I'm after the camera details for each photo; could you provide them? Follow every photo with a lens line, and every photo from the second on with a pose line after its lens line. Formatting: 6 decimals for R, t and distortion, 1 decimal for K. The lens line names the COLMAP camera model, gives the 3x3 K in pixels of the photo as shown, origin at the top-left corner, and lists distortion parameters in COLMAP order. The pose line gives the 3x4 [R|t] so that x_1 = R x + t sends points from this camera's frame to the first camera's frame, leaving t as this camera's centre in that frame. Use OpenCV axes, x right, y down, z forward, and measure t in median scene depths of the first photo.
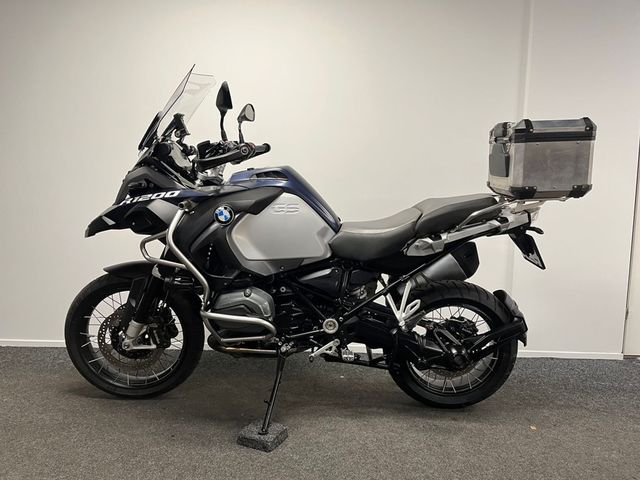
lens RADIAL K [[481.7, 0, 320.0], [0, 481.7, 240.0], [0, 0, 1]] dist [0.065715, -0.105912]
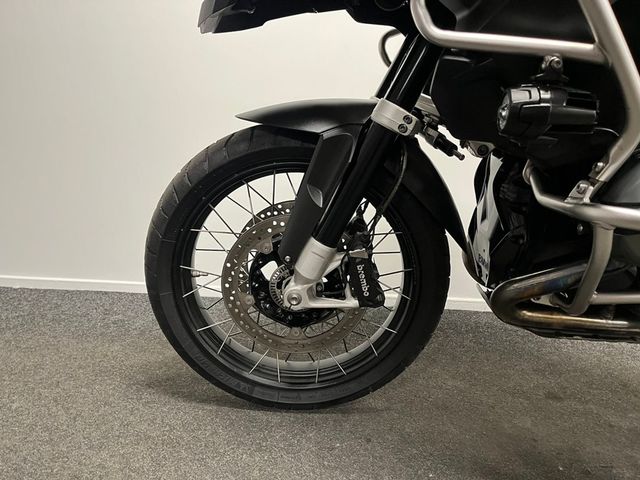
lens RADIAL K [[481.7, 0, 320.0], [0, 481.7, 240.0], [0, 0, 1]] dist [0.065715, -0.105912]
pose [[0.999095, 0.031786, -0.028273, -0.352375], [-0.028628, 0.993972, 0.105833, 0.116891], [0.031467, -0.104928, 0.993982, 0.566334]]
